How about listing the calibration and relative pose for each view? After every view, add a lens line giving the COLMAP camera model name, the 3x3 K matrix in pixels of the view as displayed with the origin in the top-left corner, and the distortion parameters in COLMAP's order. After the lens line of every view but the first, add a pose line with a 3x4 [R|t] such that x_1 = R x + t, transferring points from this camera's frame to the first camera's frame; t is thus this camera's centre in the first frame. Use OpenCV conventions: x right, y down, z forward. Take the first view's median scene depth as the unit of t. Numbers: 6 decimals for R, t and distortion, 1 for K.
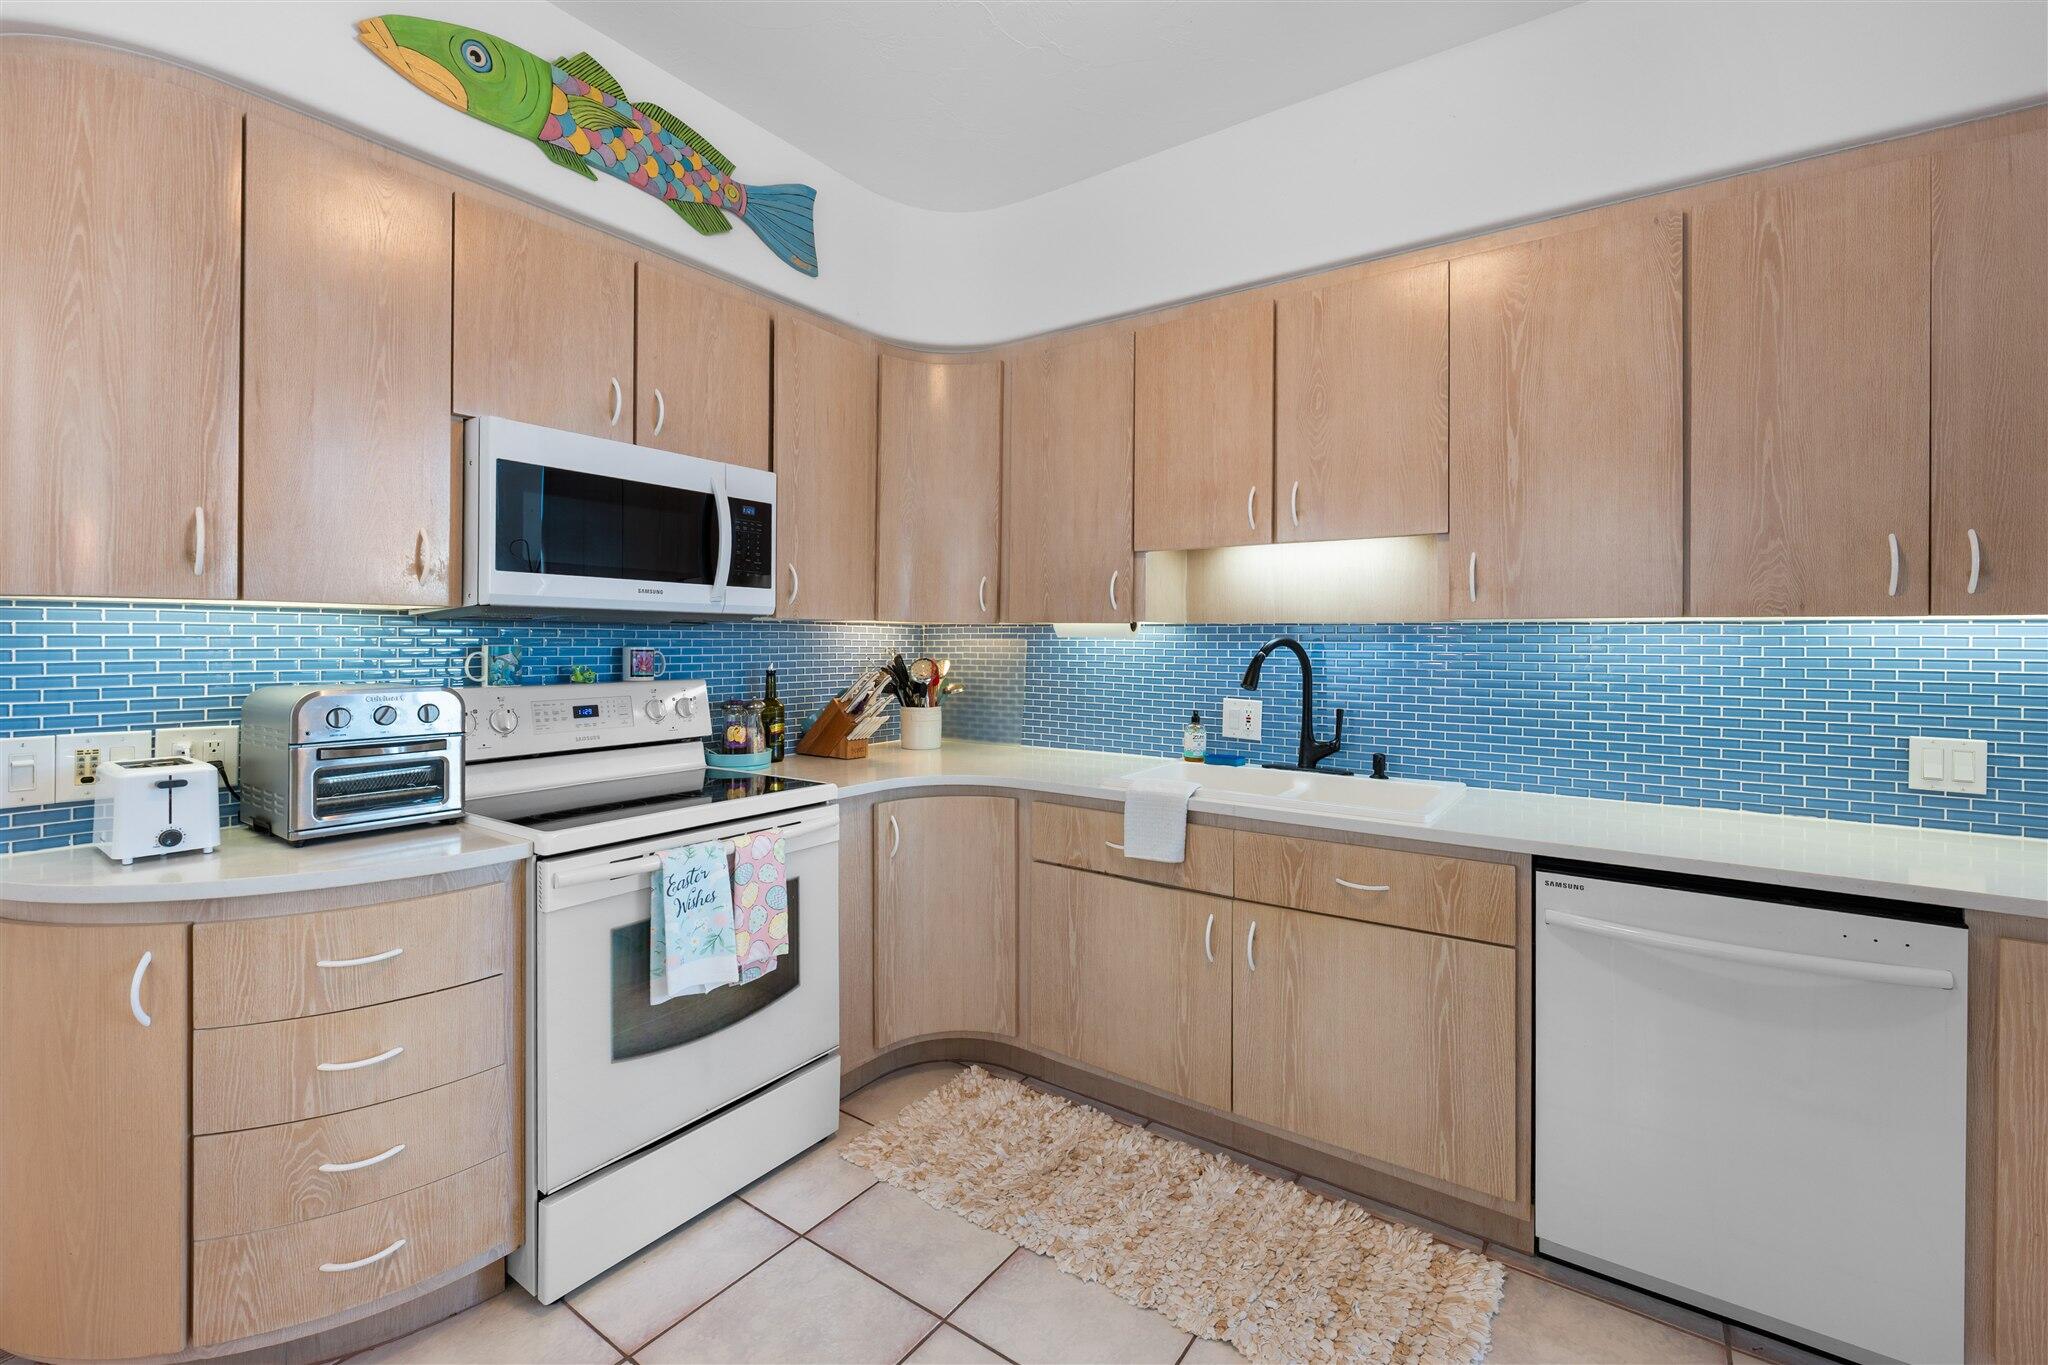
lens RADIAL K [[838.9, 0, 1022.0], [0, 838.9, 652.6], [0, 0, 1]] dist [-0.000881, -0.000217]
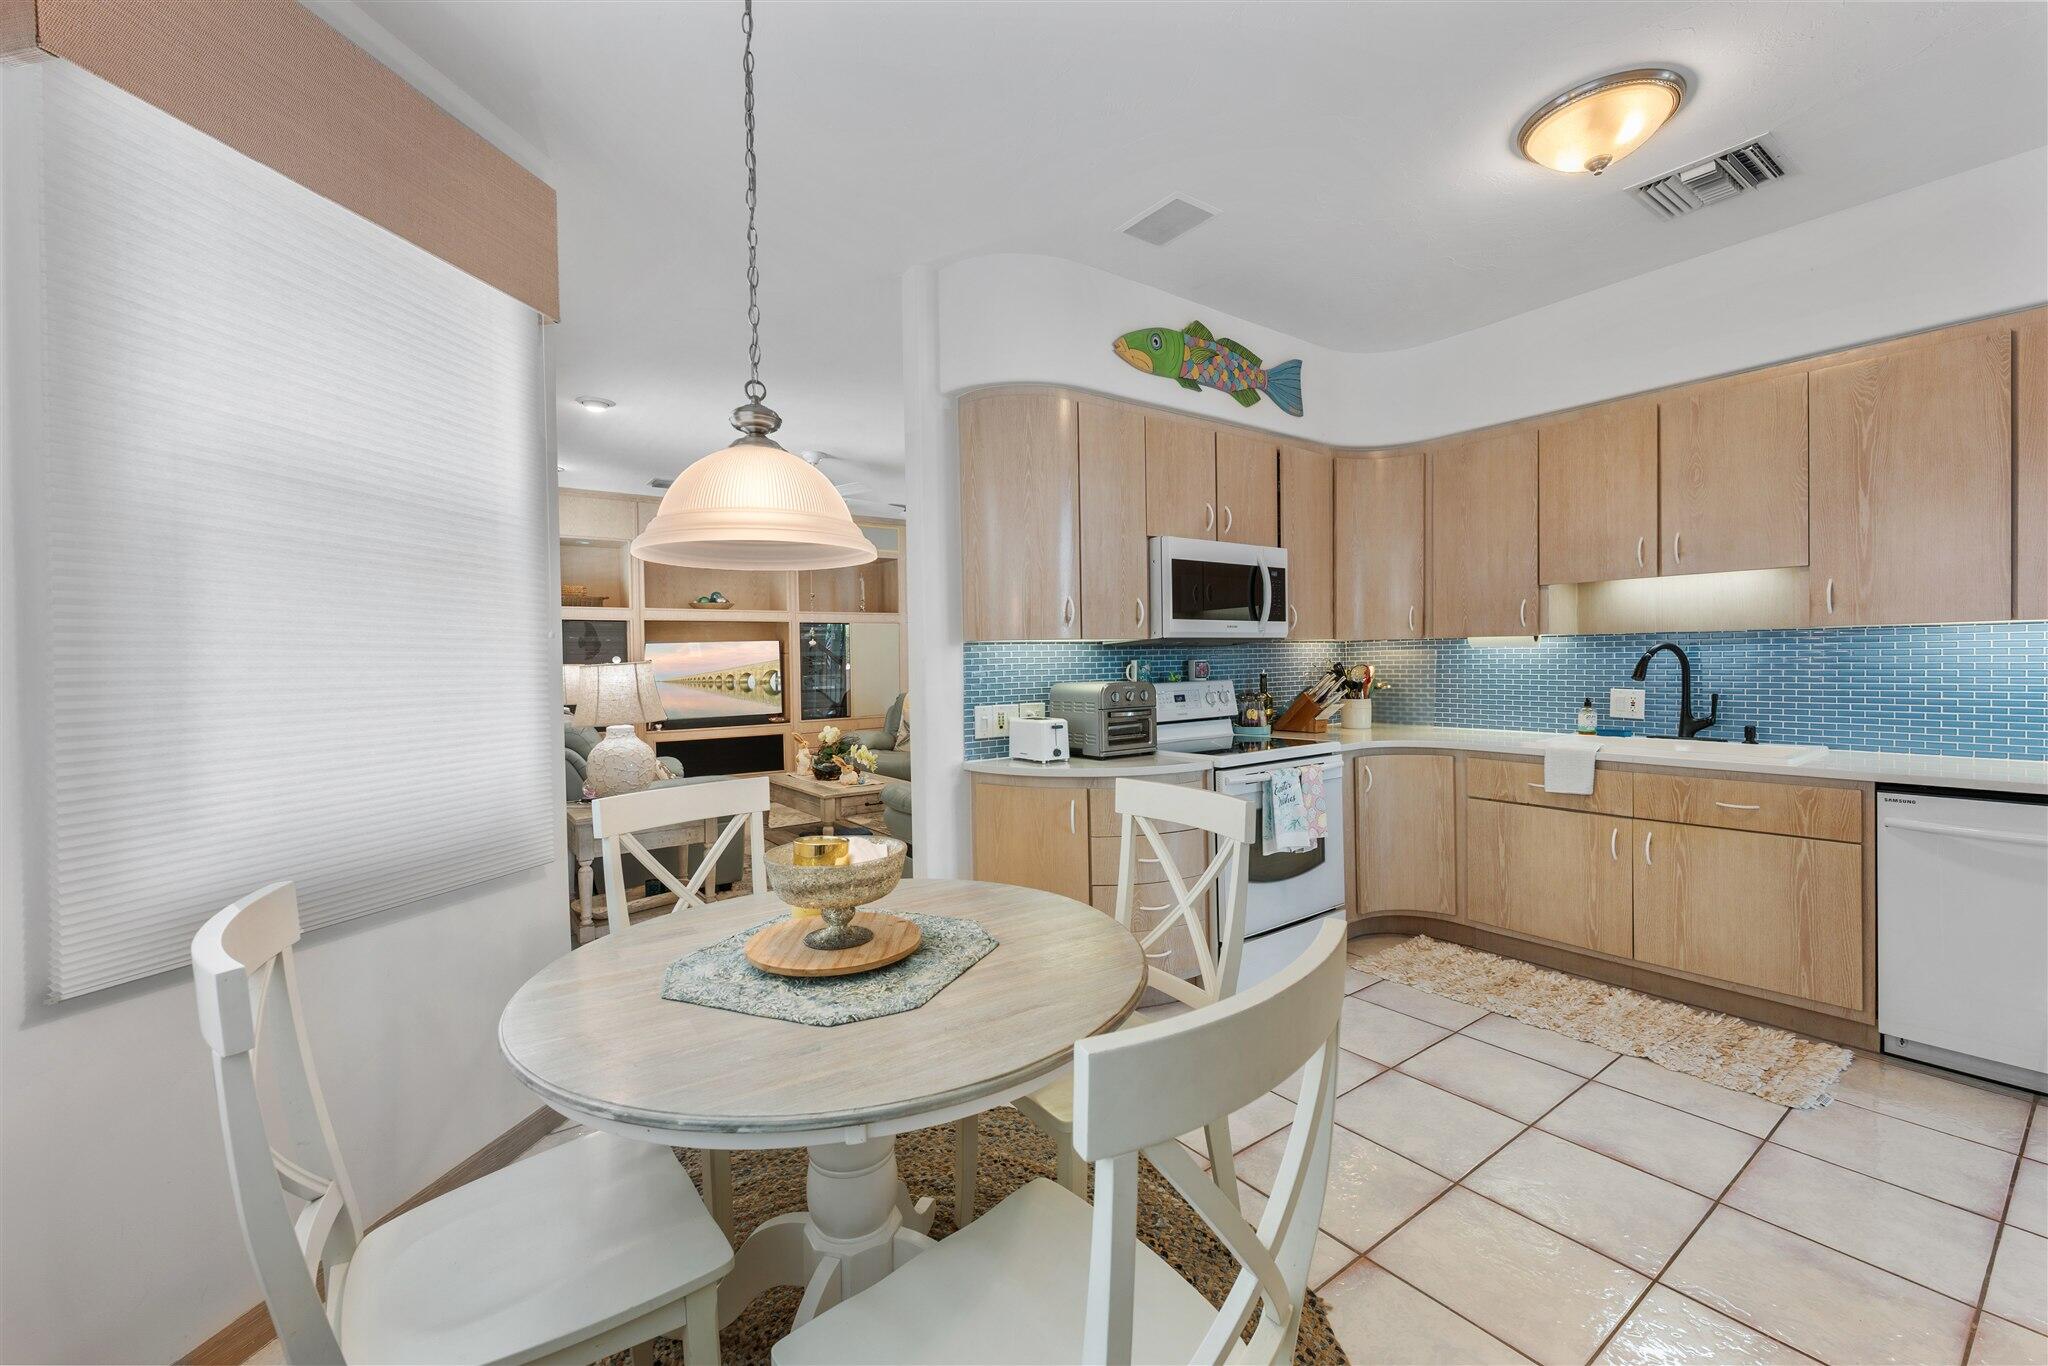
lens RADIAL K [[835.7, 0, 1024.0], [0, 835.7, 683.0], [0, 0, 1]] dist [-0.000545, 0.000073]
pose [[0.952125, -0.013844, -0.305396, -0.307475], [0.019150, 0.999713, 0.014387, 0.009084], [0.305109, -0.019547, 0.952117, -0.709729]]
